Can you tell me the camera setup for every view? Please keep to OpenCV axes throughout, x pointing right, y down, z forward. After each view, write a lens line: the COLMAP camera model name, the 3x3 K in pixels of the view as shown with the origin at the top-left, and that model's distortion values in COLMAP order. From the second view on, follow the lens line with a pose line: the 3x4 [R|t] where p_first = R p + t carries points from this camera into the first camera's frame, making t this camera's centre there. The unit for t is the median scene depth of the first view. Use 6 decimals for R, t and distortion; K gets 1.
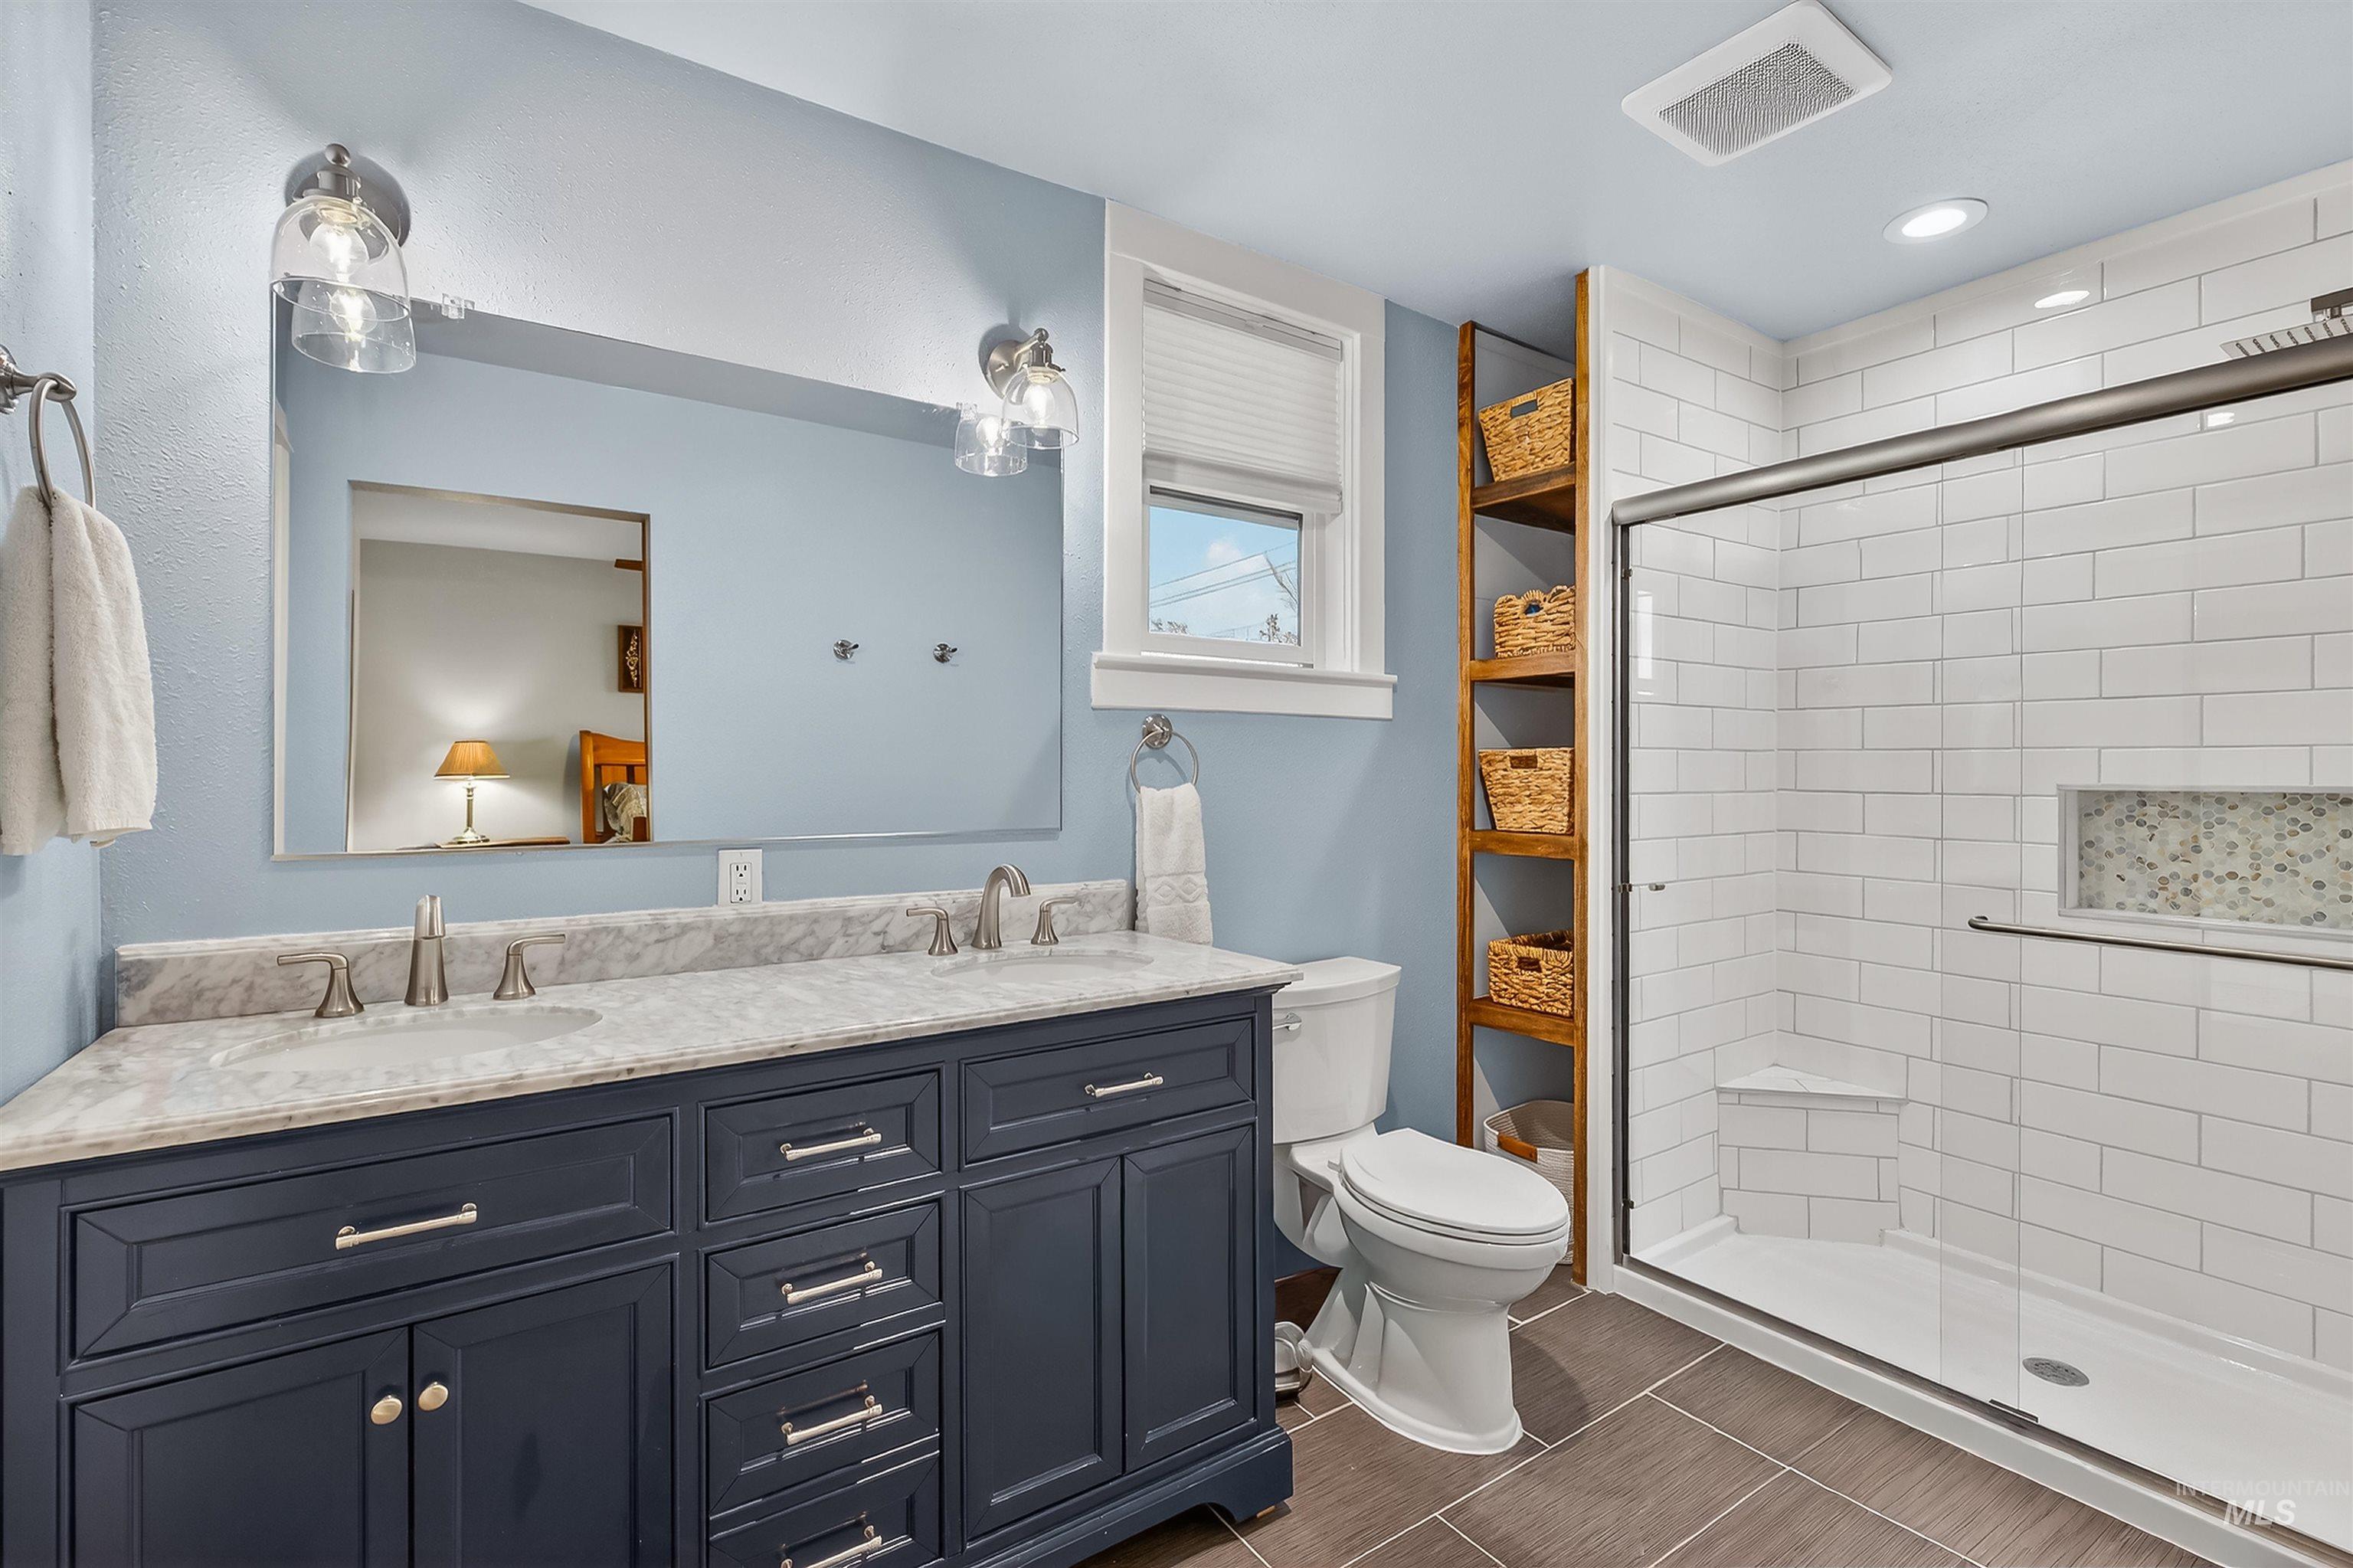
lens RADIAL K [[1061.9, 0, 1177.2], [0, 1061.9, 771.7], [0, 0, 1]] dist [0.000195, 0.000597]
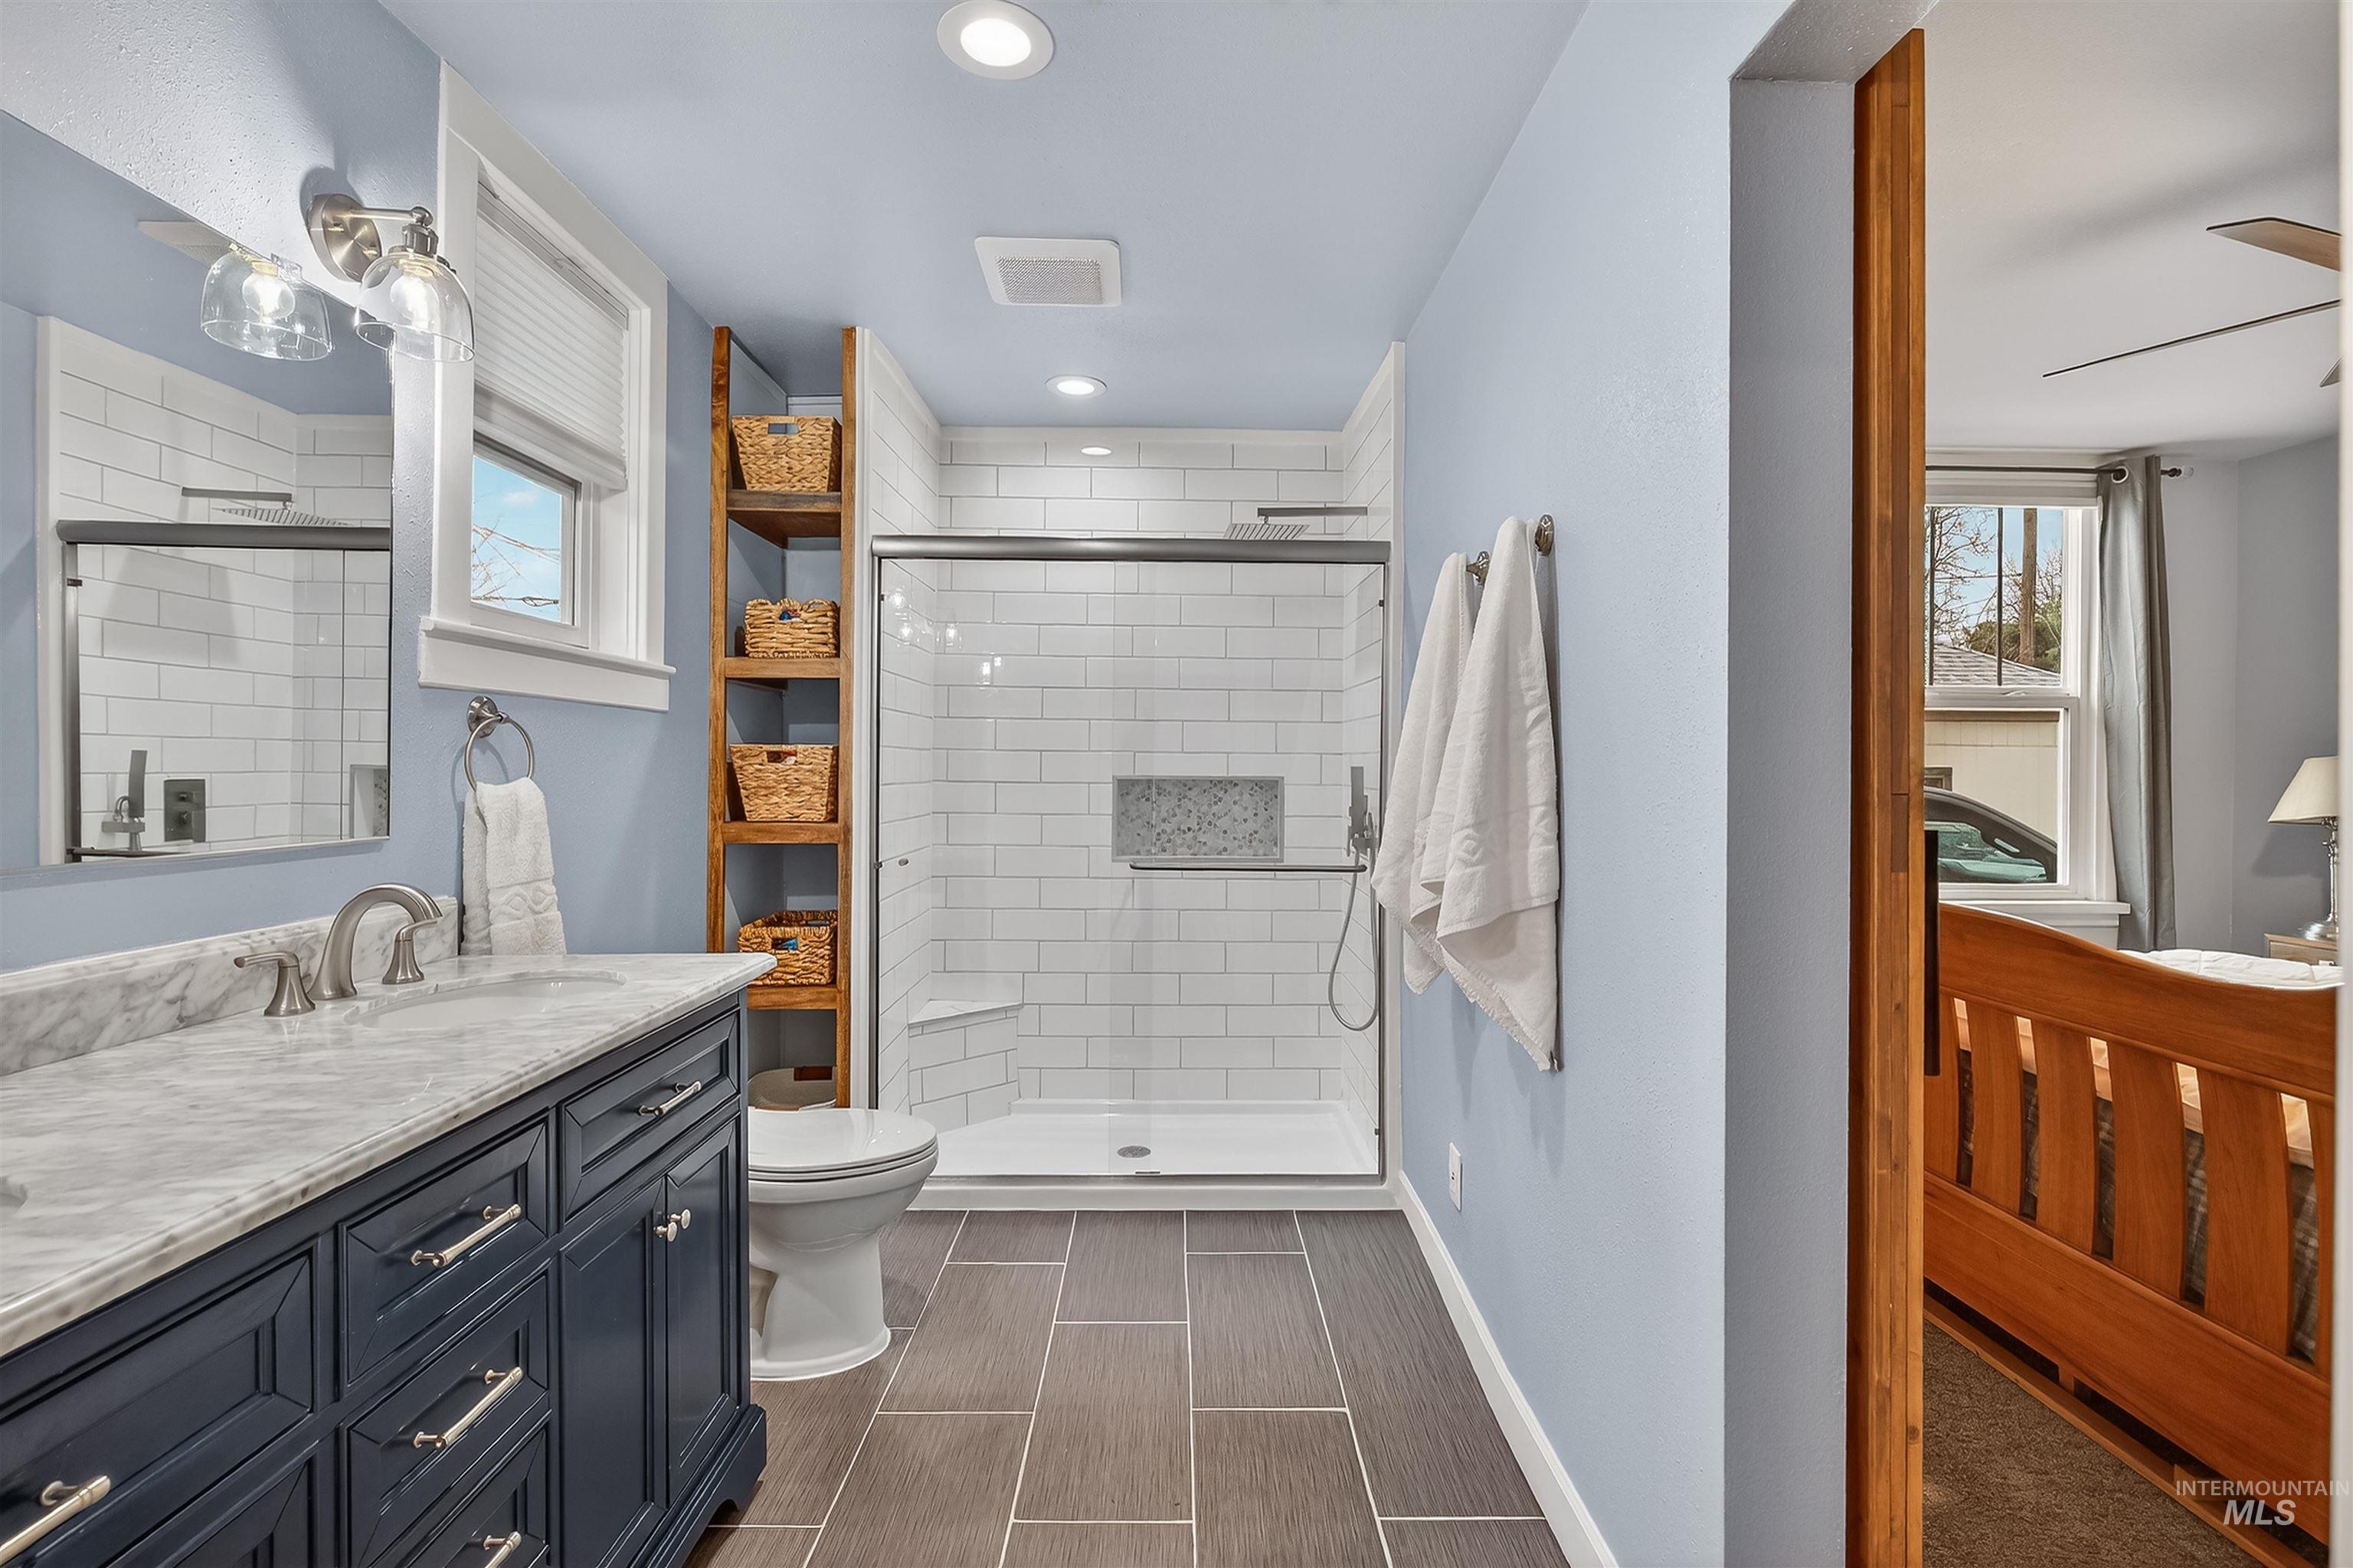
lens RADIAL K [[1061.9, 0, 1186.8], [0, 1061.9, 771.3], [0, 0, 1]] dist [0.000195, 0.000597]
pose [[0.557390, -0.000676, 0.830251, -0.402790], [-0.005020, 0.999979, 0.004185, -0.001018], [-0.830236, -0.006500, 0.557375, 0.066583]]
